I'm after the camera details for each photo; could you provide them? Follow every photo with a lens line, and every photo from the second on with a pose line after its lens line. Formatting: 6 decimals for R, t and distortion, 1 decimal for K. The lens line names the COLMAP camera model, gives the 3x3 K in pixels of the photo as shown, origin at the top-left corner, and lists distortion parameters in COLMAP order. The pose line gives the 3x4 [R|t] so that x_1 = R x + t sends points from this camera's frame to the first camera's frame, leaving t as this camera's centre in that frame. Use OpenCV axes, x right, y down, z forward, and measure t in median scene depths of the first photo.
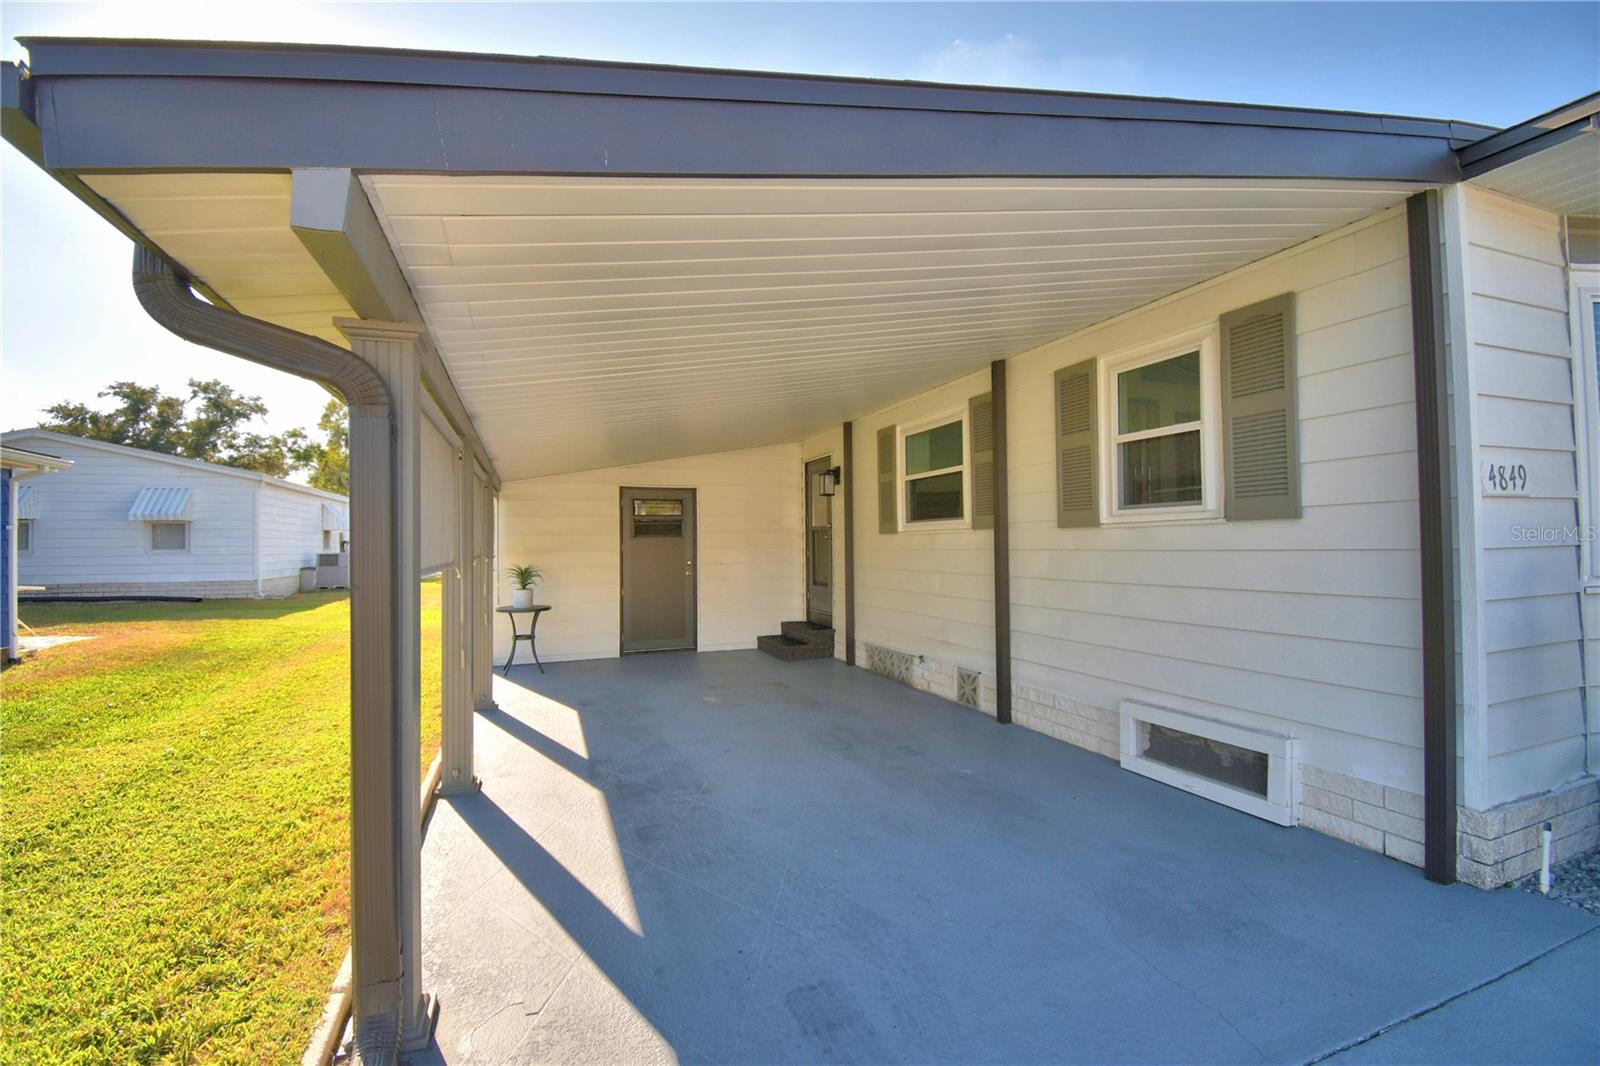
lens RADIAL K [[697.6, 0, 792.2], [0, 697.6, 530.1], [0, 0, 1]] dist [0.018767, -0.025672]
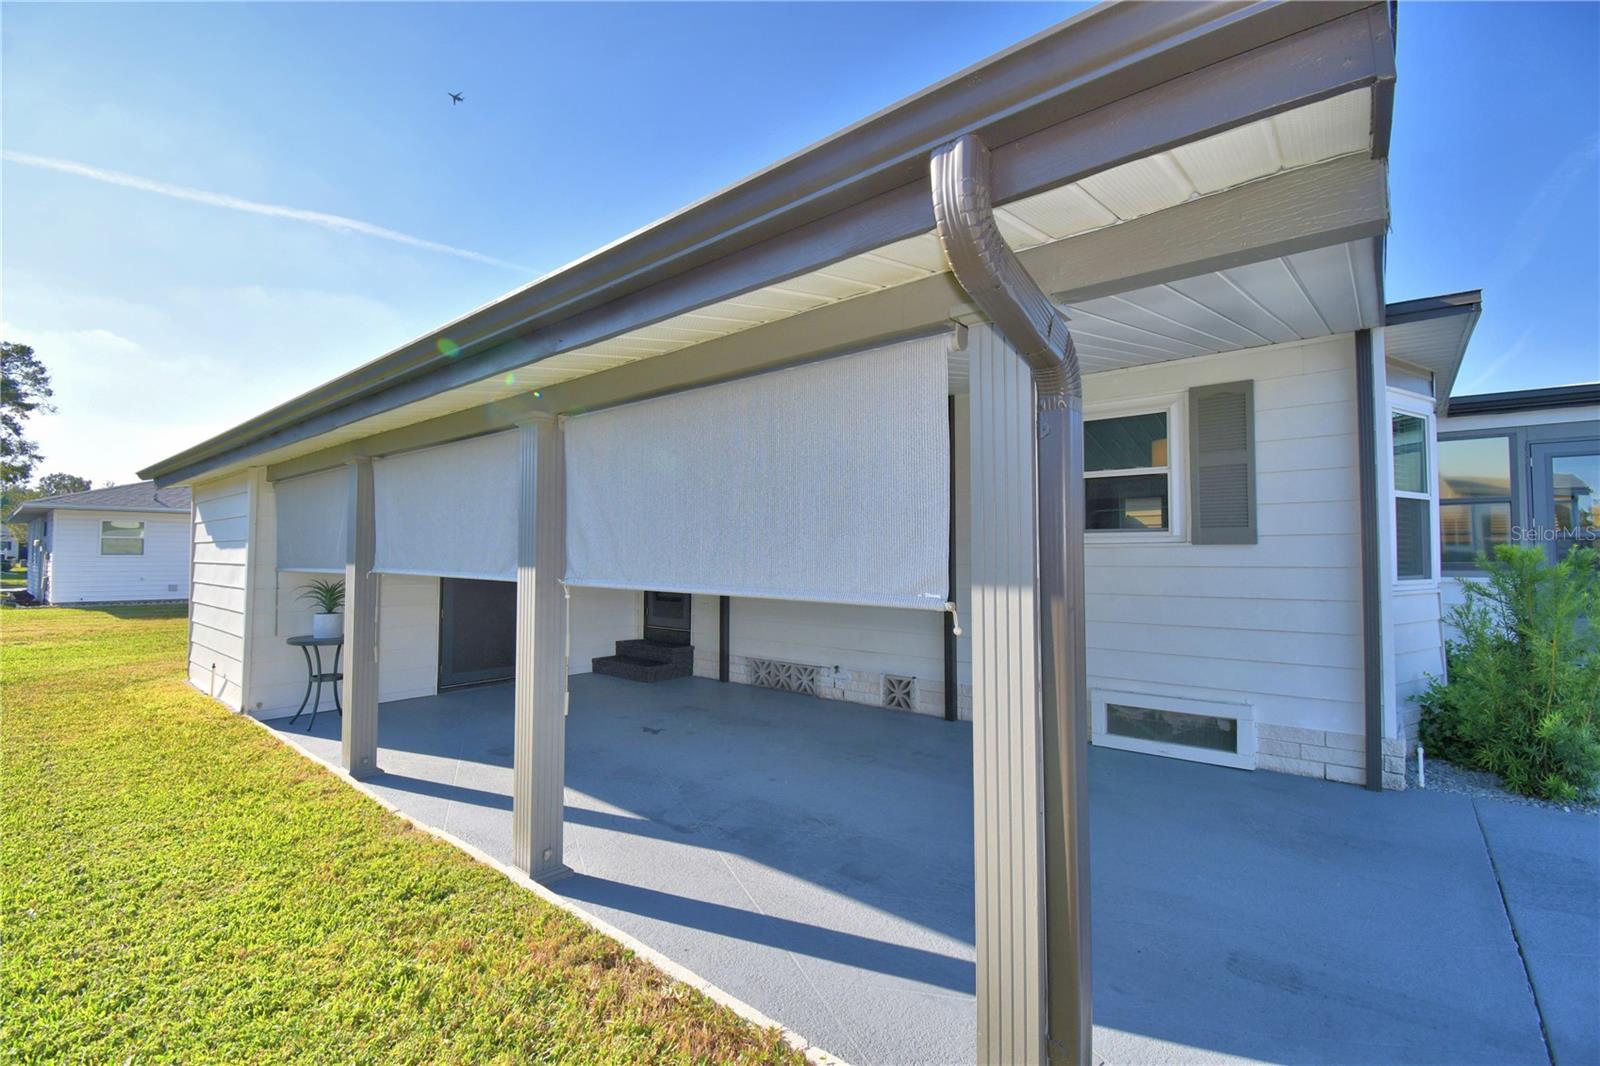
lens RADIAL K [[697.6, 0, 792.2], [0, 697.6, 530.1], [0, 0, 1]] dist [0.018767, -0.025672]
pose [[0.873492, 0.030439, 0.485886, -0.427939], [-0.021368, 0.999479, -0.024200, 0.005070], [-0.486369, 0.010757, 0.873687, 0.138382]]
